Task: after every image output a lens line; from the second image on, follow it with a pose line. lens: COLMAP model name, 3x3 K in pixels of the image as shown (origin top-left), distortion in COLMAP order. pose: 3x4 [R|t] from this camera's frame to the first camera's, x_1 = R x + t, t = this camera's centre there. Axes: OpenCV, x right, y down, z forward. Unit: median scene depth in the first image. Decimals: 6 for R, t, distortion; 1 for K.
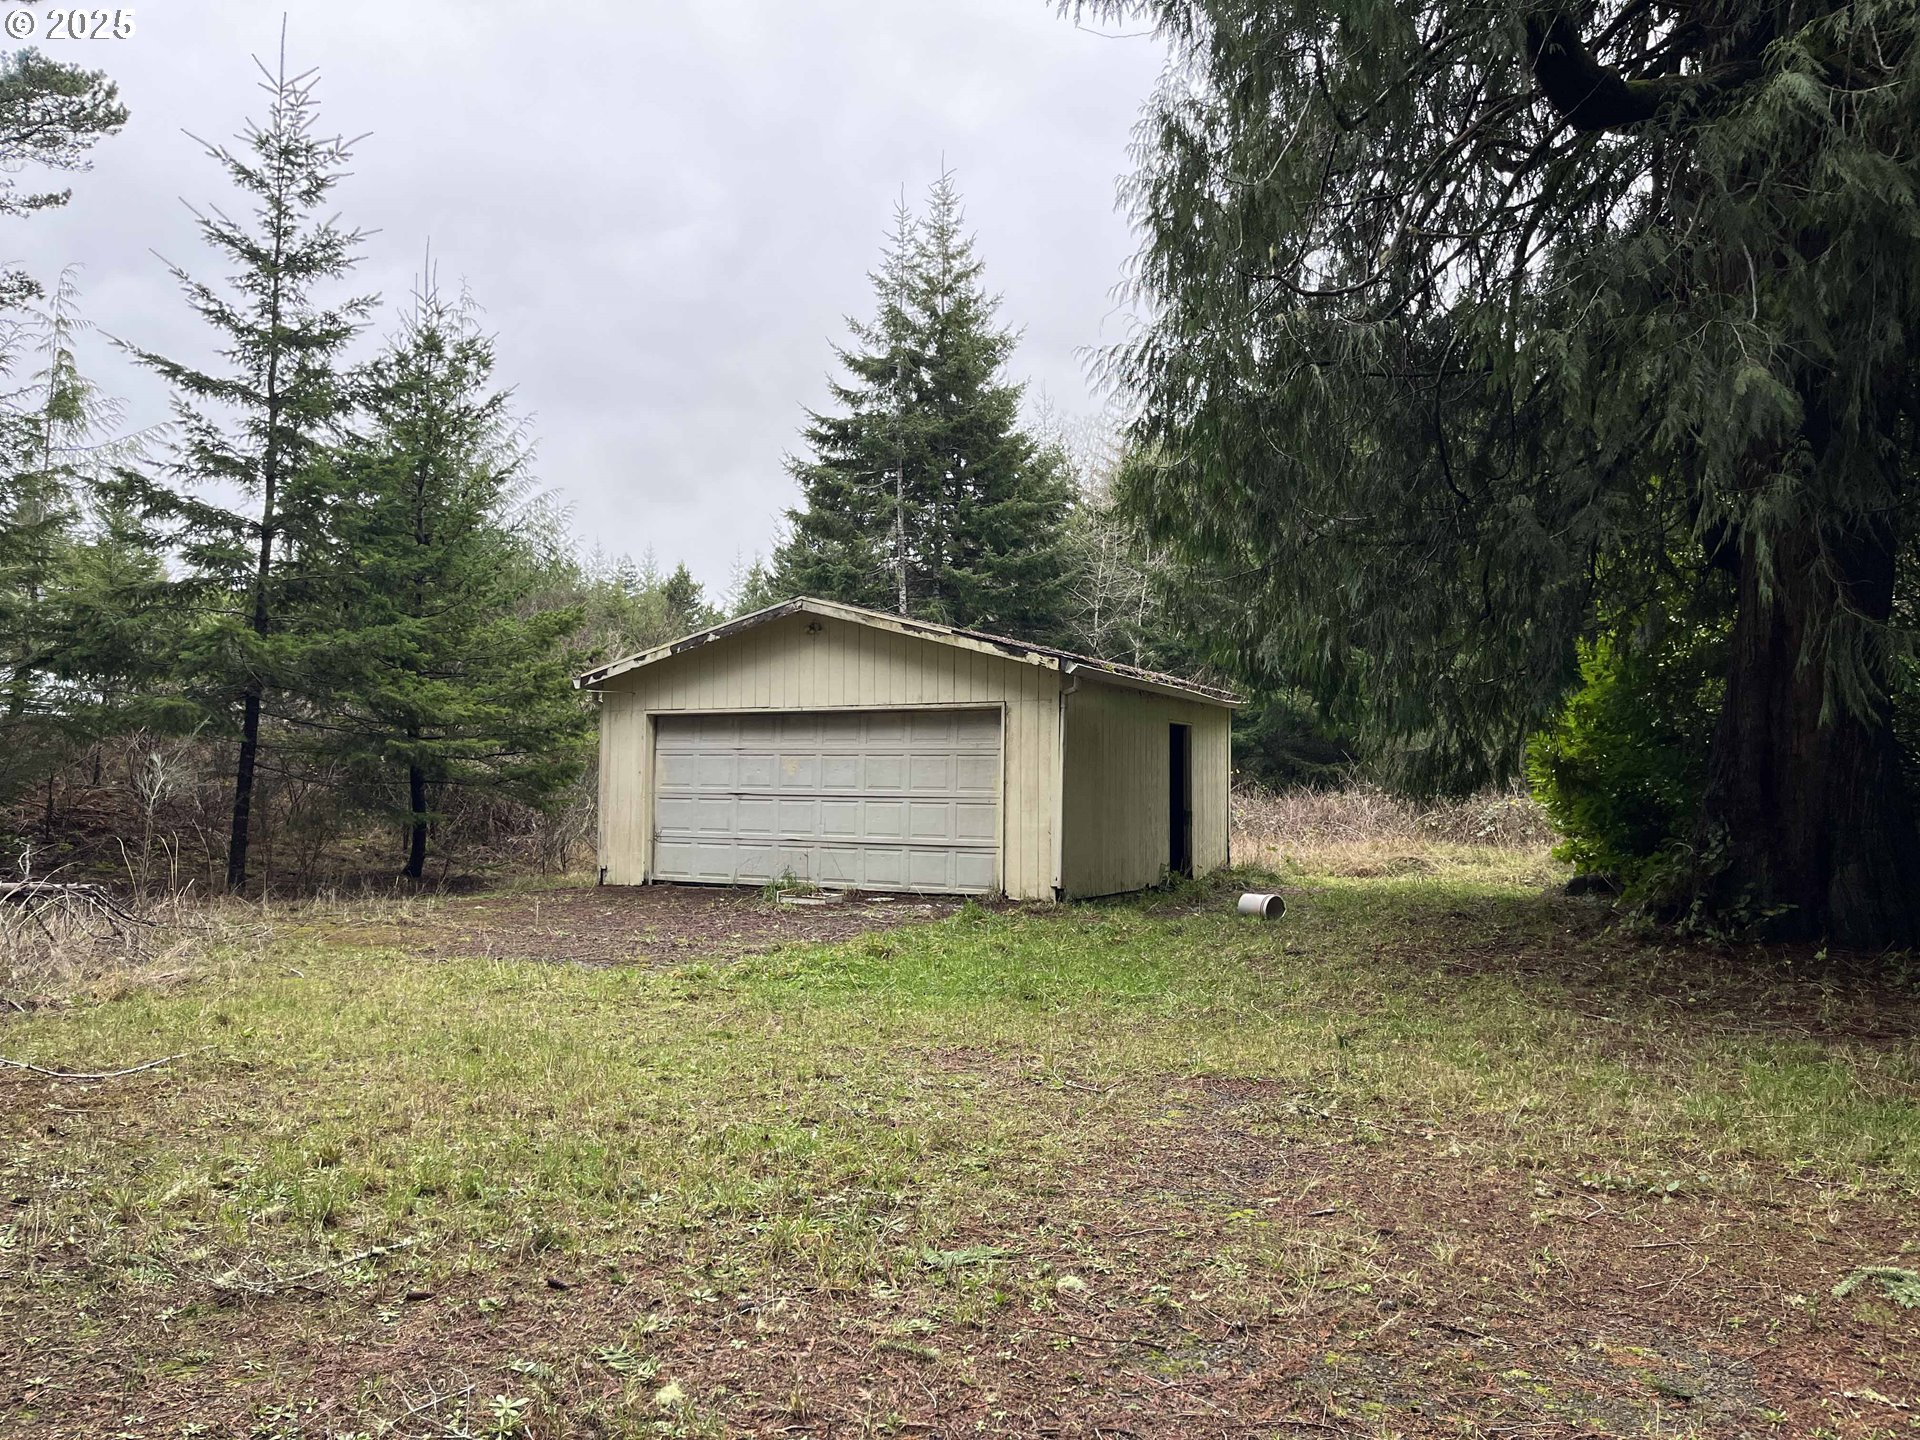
lens RADIAL K [[1332.7, 0, 958.3], [0, 1332.7, 722.3], [0, 0, 1]] dist [0.082519, -0.074817]
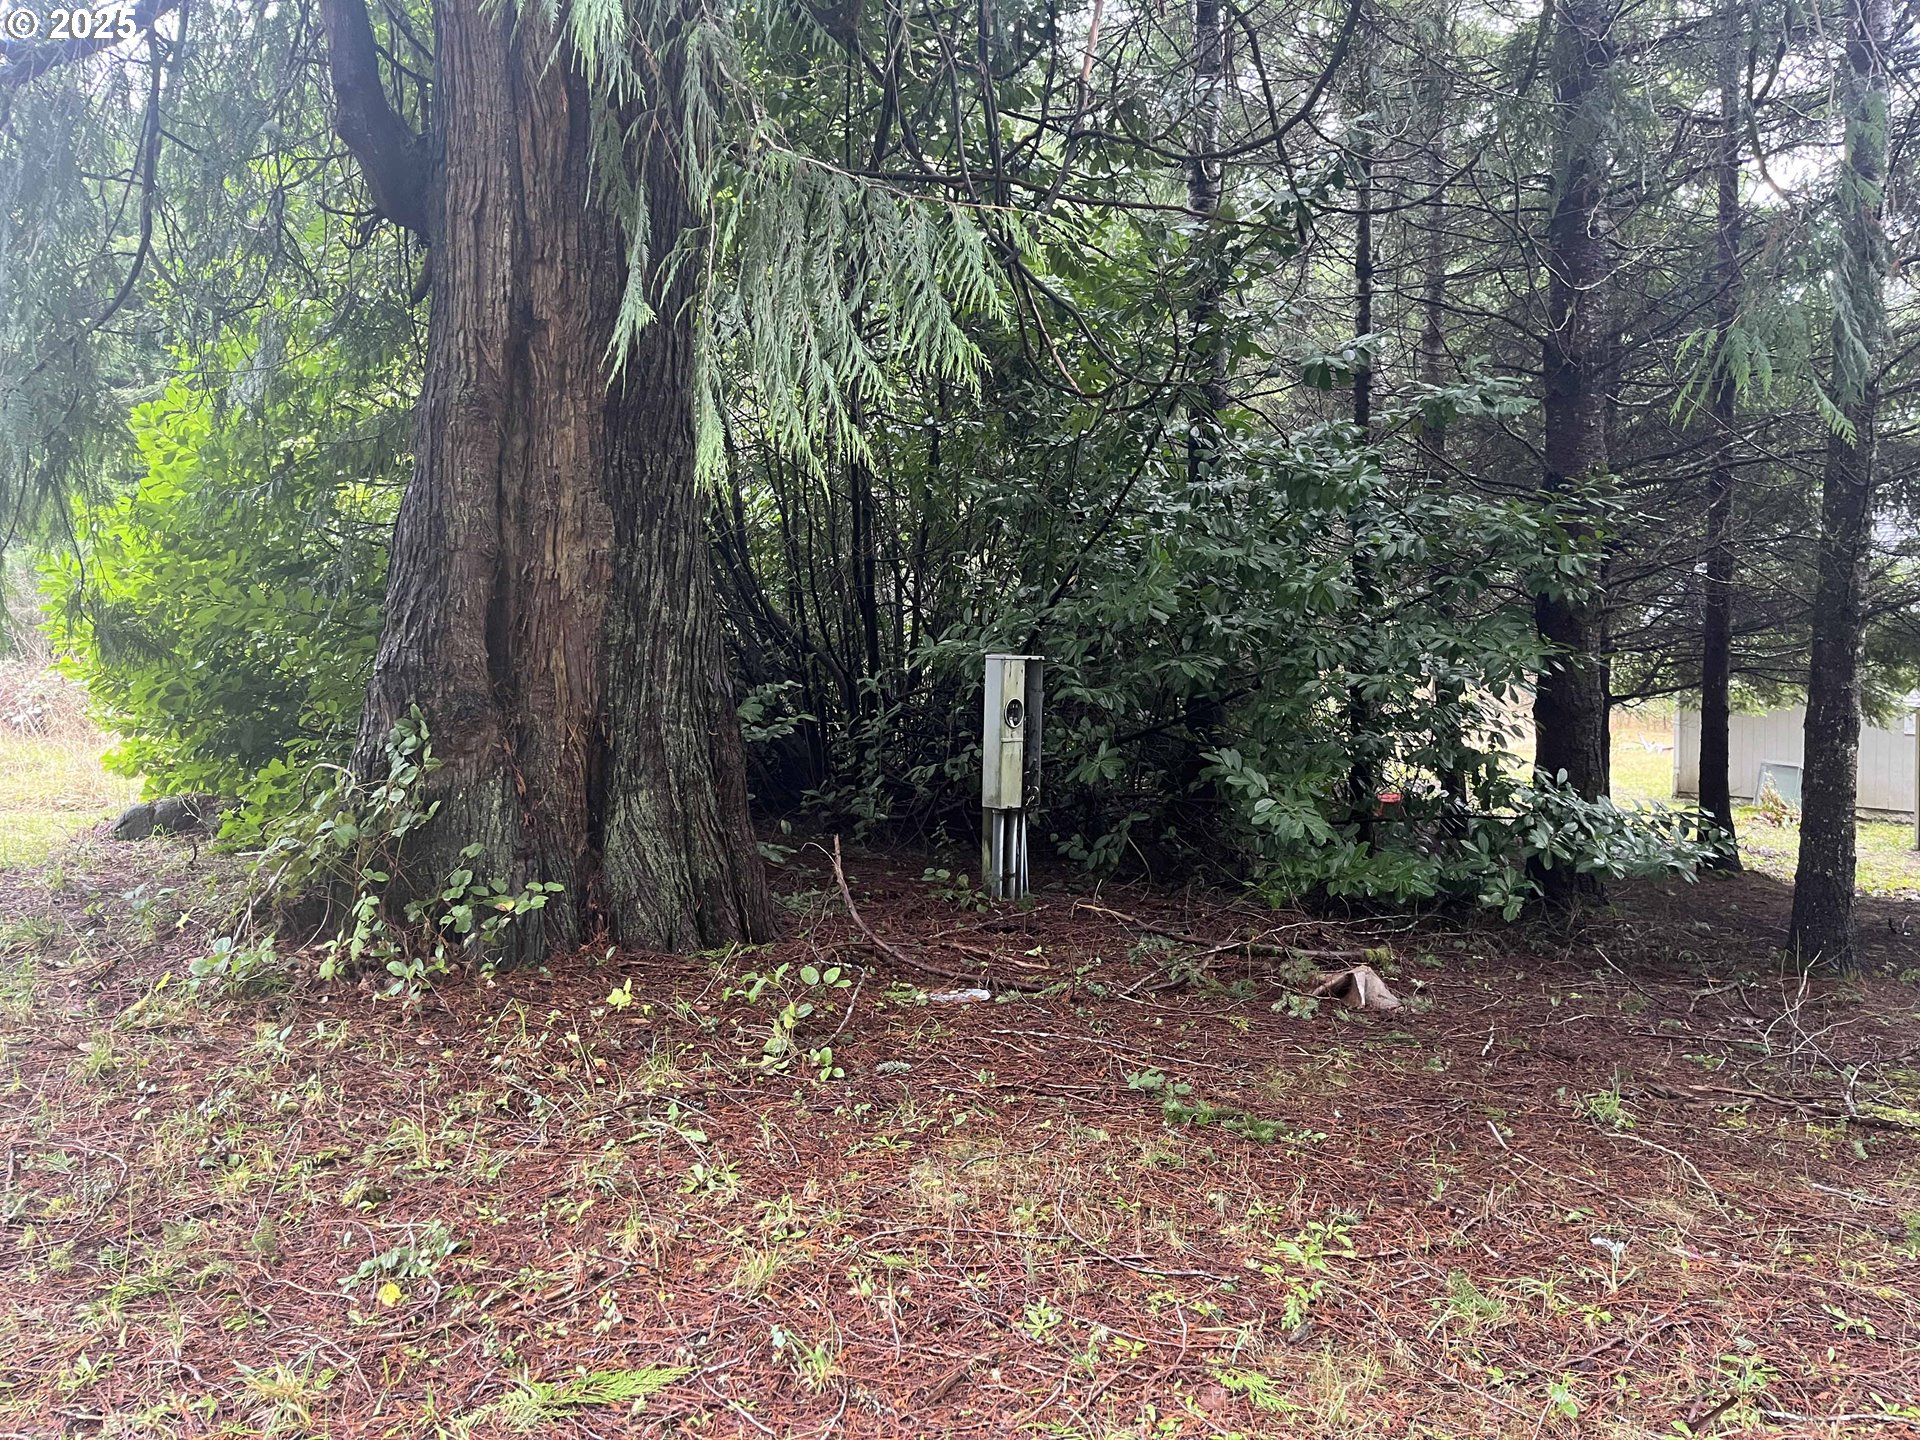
lens RADIAL K [[1332.7, 0, 958.3], [0, 1332.7, 722.3], [0, 0, 1]] dist [0.082519, -0.074817]
pose [[0.585367, -0.050768, 0.809177, 0.286847], [-0.030449, 0.995957, 0.084513, 0.027977], [-0.810196, -0.074110, 0.581455, 0.561066]]
